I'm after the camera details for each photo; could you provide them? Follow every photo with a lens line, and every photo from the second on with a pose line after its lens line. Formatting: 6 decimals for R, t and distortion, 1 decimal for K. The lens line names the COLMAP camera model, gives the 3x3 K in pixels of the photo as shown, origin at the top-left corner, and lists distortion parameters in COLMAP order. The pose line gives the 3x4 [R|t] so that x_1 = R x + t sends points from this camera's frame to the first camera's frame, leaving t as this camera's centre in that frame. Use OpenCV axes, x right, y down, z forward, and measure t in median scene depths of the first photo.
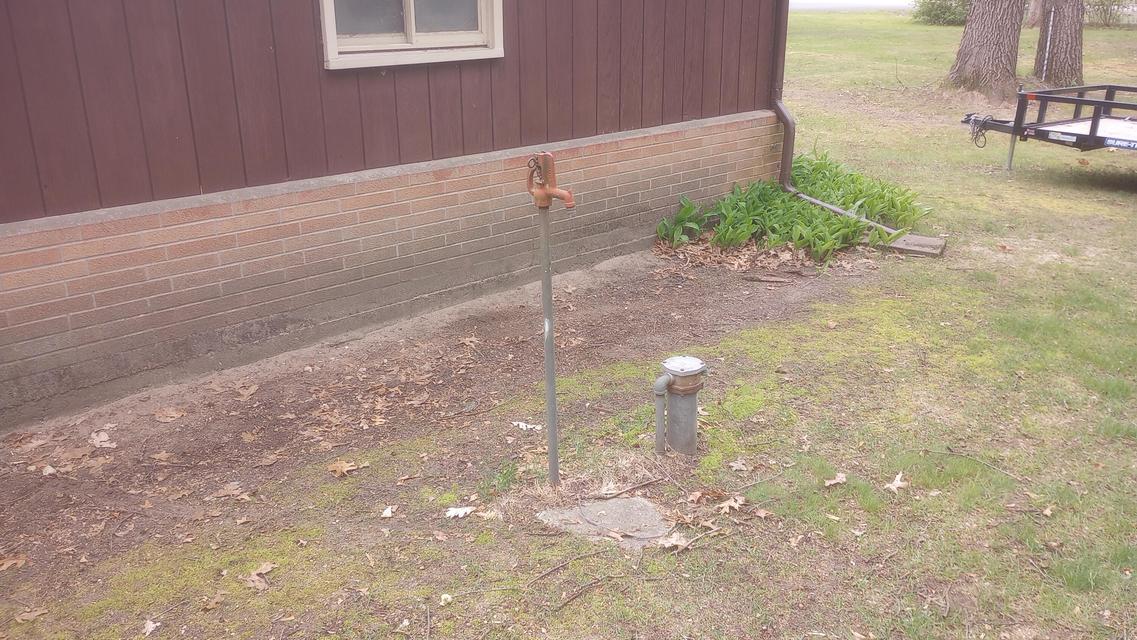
lens RADIAL K [[826.3, 0, 568.5], [0, 826.3, 320.0], [0, 0, 1]] dist [0.000011, -0.000098]
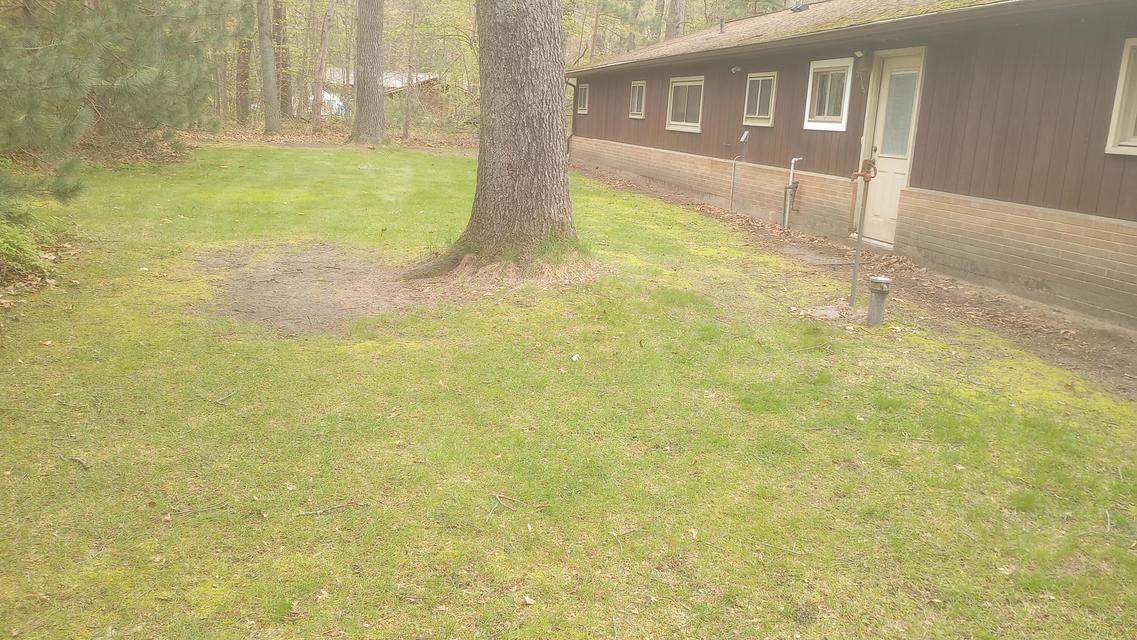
lens RADIAL K [[826.3, 0, 568.5], [0, 826.3, 320.0], [0, 0, 1]] dist [0.000011, -0.000098]
pose [[-0.520235, 0.205157, -0.829015, 1.878022], [-0.313304, 0.857190, 0.408738, -0.379504], [0.794479, 0.472373, -0.381664, 0.985083]]
